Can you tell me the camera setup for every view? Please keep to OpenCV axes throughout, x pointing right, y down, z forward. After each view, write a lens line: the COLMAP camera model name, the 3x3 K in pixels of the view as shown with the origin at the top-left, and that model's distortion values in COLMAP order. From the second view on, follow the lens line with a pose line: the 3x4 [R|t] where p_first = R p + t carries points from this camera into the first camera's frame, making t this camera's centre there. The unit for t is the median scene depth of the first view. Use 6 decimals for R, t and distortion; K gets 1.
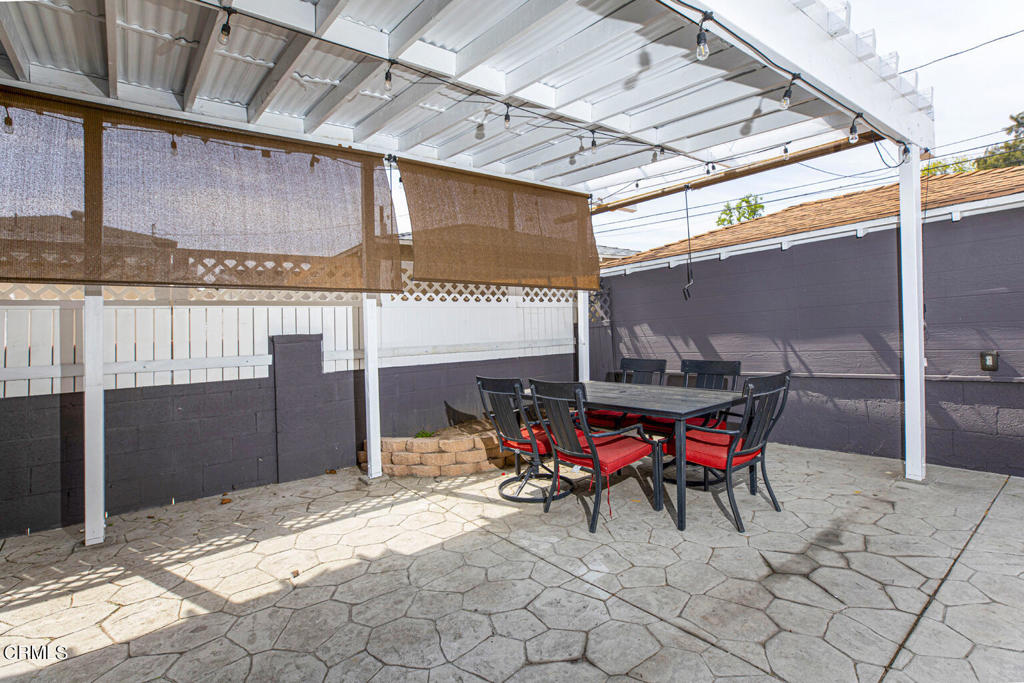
lens RADIAL K [[481.6, 0, 512.1], [0, 481.6, 326.5], [0, 0, 1]] dist [-0.015939, 0.000241]
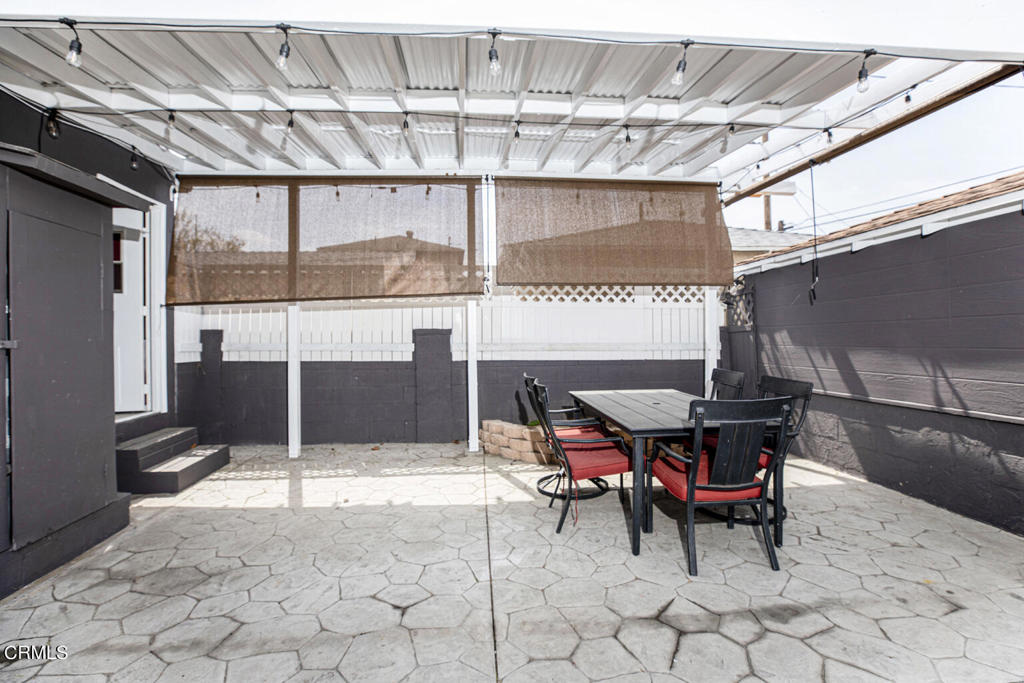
lens RADIAL K [[476.9, 0, 512.0], [0, 476.9, 341.5], [0, 0, 1]] dist [-0.055969, 0.018512]
pose [[0.836528, 0.050497, -0.545592, 0.437732], [-0.025710, 0.998265, 0.052973, -0.022991], [0.547320, -0.030286, 0.836375, 0.078234]]
